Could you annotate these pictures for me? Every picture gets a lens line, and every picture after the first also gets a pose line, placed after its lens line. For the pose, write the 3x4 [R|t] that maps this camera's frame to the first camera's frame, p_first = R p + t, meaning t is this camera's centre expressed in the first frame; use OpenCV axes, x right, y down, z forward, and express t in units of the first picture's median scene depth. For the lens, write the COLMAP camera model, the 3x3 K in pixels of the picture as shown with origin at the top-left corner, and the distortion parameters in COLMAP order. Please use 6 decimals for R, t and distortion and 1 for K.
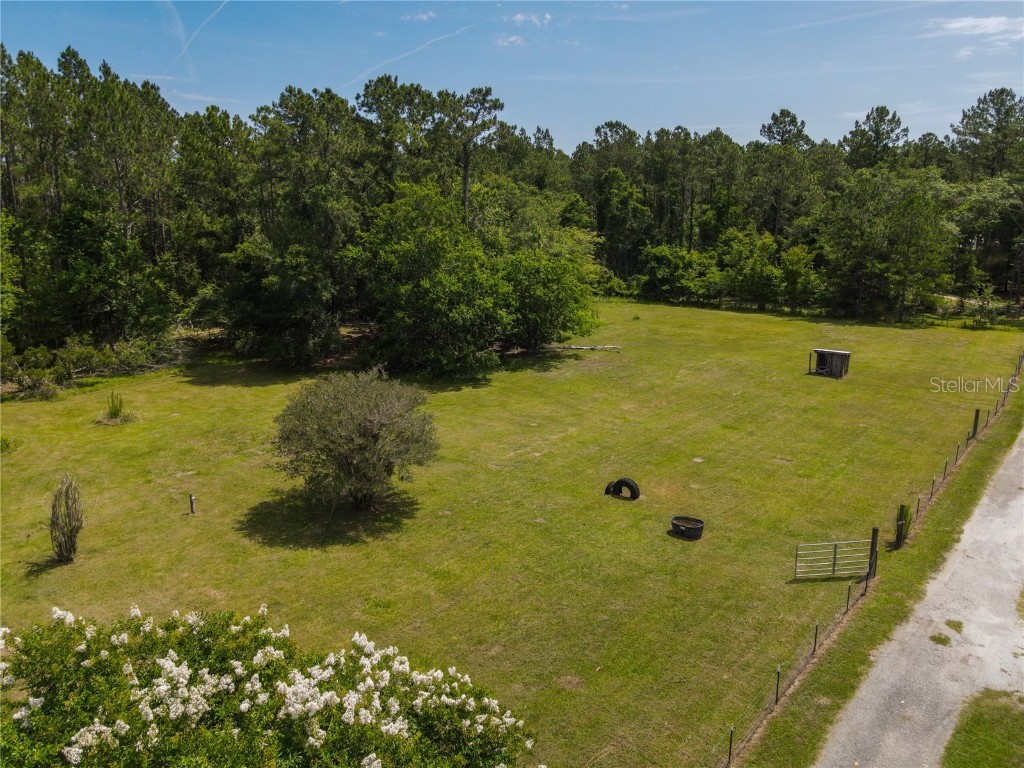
lens RADIAL K [[753.2, 0, 509.2], [0, 753.2, 378.7], [0, 0, 1]] dist [0.027275, -0.010239]
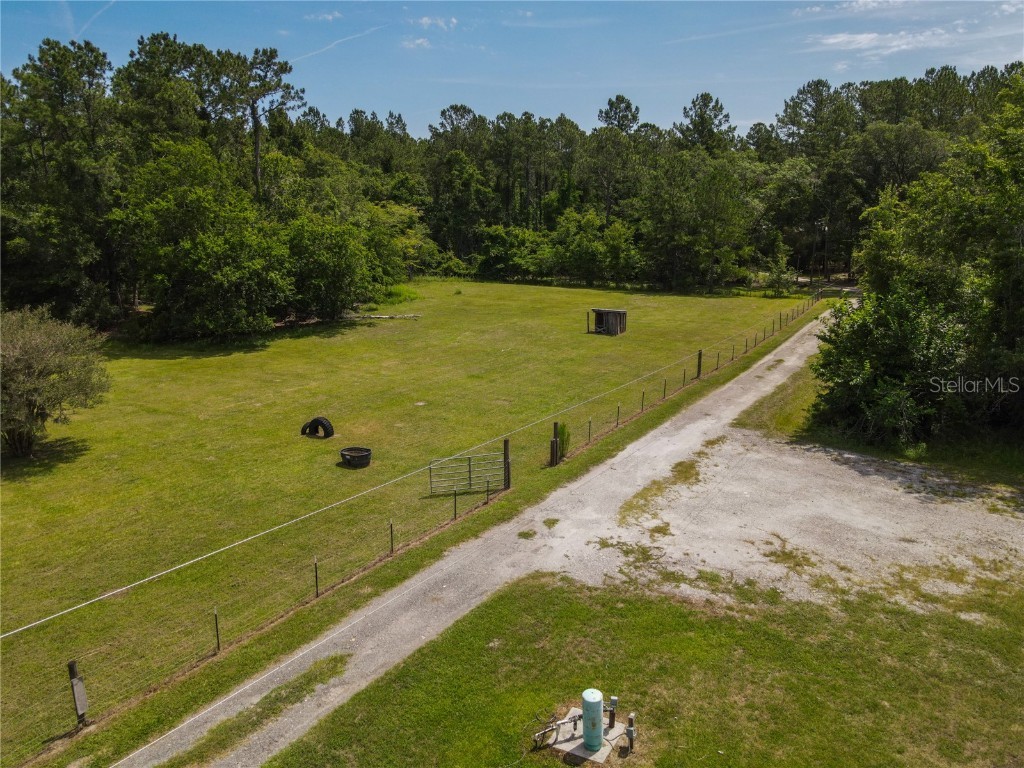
lens RADIAL K [[753.2, 0, 517.4], [0, 753.2, 377.8], [0, 0, 1]] dist [0.027275, -0.010239]
pose [[0.992311, -0.026071, 0.120990, 0.118272], [0.026750, 0.999634, -0.003987, 0.037193], [-0.120842, 0.007193, 0.992646, 0.000262]]
